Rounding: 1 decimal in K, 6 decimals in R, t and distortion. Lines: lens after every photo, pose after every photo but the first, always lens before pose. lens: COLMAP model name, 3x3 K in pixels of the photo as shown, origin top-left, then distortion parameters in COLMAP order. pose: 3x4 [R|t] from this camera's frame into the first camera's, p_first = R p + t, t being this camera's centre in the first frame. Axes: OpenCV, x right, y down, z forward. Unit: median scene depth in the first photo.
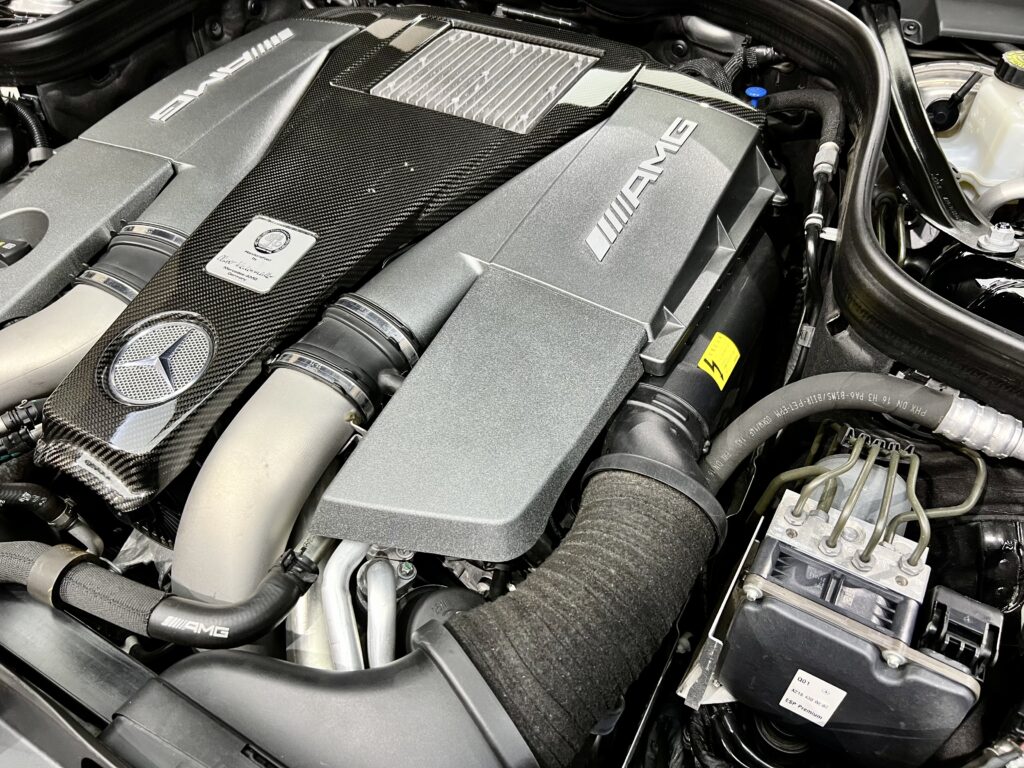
lens RADIAL K [[770.2, 0, 520.8], [0, 770.2, 386.9], [0, 0, 1]] dist [0.054613, -0.063157]
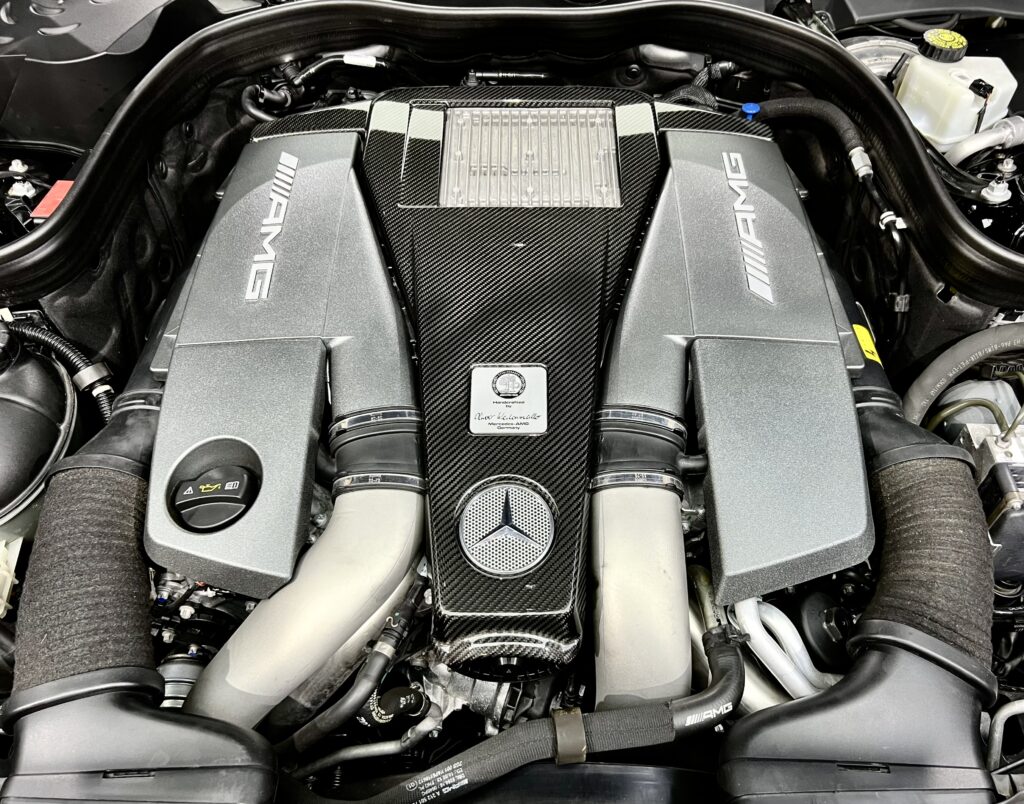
lens RADIAL K [[839.4, 0, 536.1], [0, 839.4, 406.2], [0, 0, 1]] dist [0.031086, -0.000576]
pose [[0.871809, -0.368726, 0.322475, -0.613765], [0.336518, 0.929212, 0.152710, -0.295589], [-0.355956, -0.024616, 0.934178, -0.089684]]
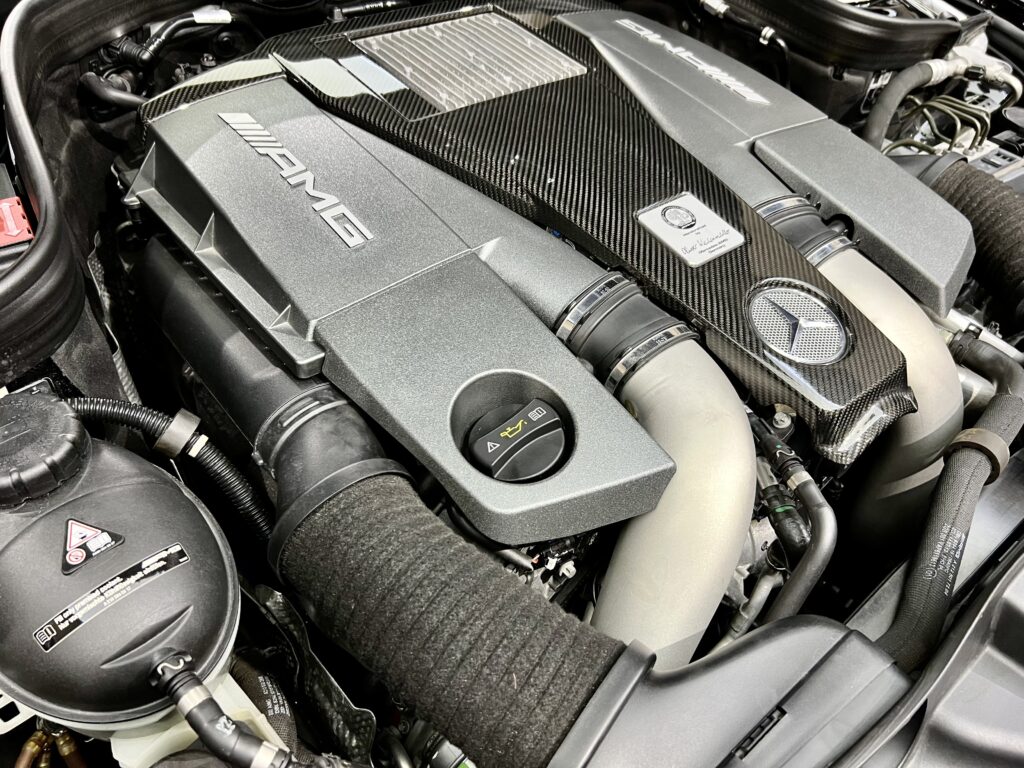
lens RADIAL K [[770.2, 0, 520.8], [0, 770.2, 386.9], [0, 0, 1]] dist [0.054613, -0.063157]
pose [[0.371273, -0.618615, 0.692439, -1.130127], [0.600109, 0.728927, 0.329445, -0.442372], [-0.708537, 0.293225, 0.641868, 0.510182]]
